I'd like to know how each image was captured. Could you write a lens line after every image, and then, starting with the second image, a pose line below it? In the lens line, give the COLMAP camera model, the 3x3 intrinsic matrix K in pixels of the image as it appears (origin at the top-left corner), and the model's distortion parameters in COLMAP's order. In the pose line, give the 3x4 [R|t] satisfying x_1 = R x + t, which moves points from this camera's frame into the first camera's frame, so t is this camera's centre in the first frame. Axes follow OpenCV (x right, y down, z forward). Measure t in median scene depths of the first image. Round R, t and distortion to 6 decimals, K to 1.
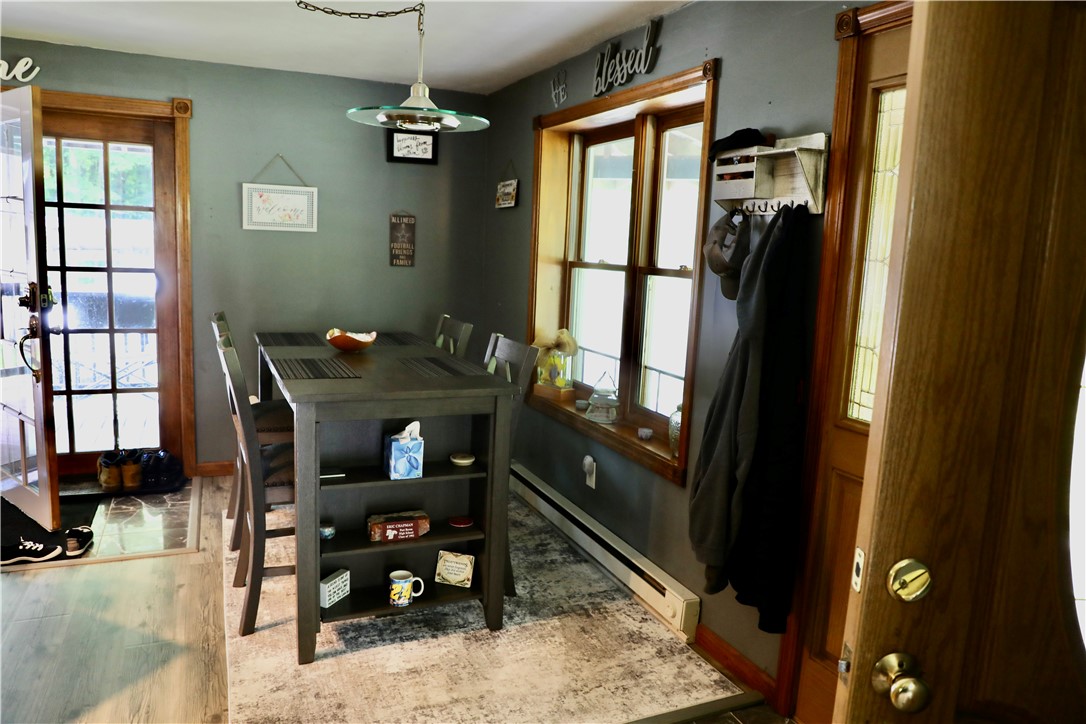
lens RADIAL K [[756.4, 0, 543.0], [0, 756.4, 361.8], [0, 0, 1]] dist [-0.073488, 0.040285]
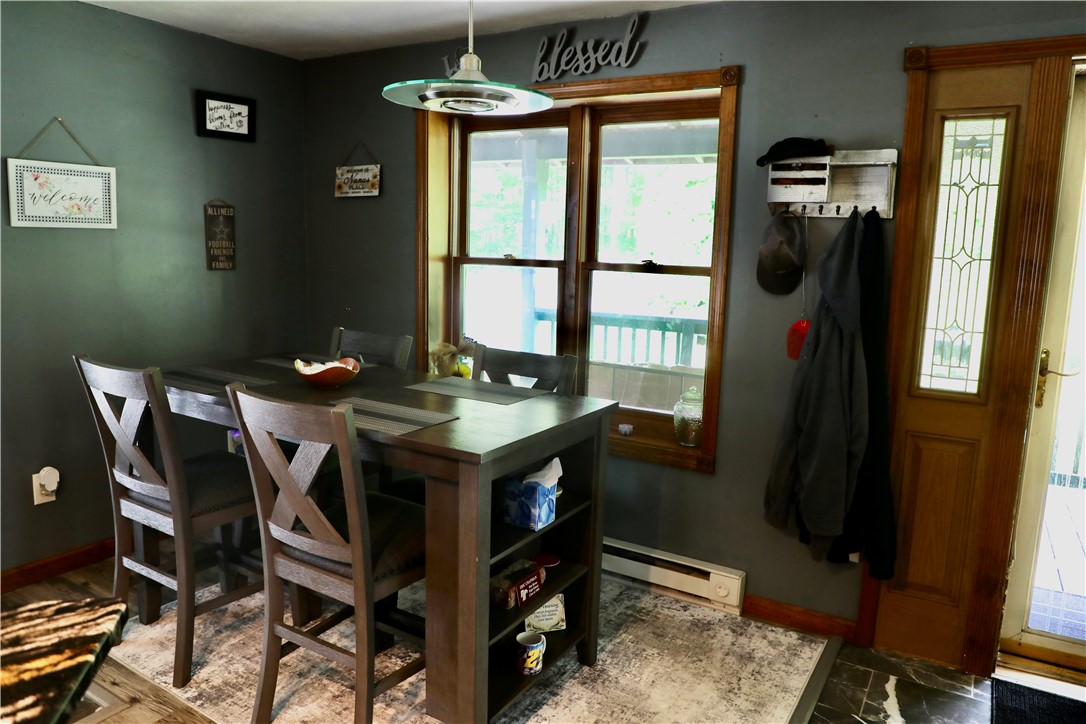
lens RADIAL K [[756.4, 0, 542.1], [0, 756.4, 364.0], [0, 0, 1]] dist [-0.073488, 0.040285]
pose [[0.821255, -0.113356, 0.559187, -0.527089], [0.094648, 0.993553, 0.062404, -0.067013], [-0.562656, 0.001676, 0.826689, 0.240312]]
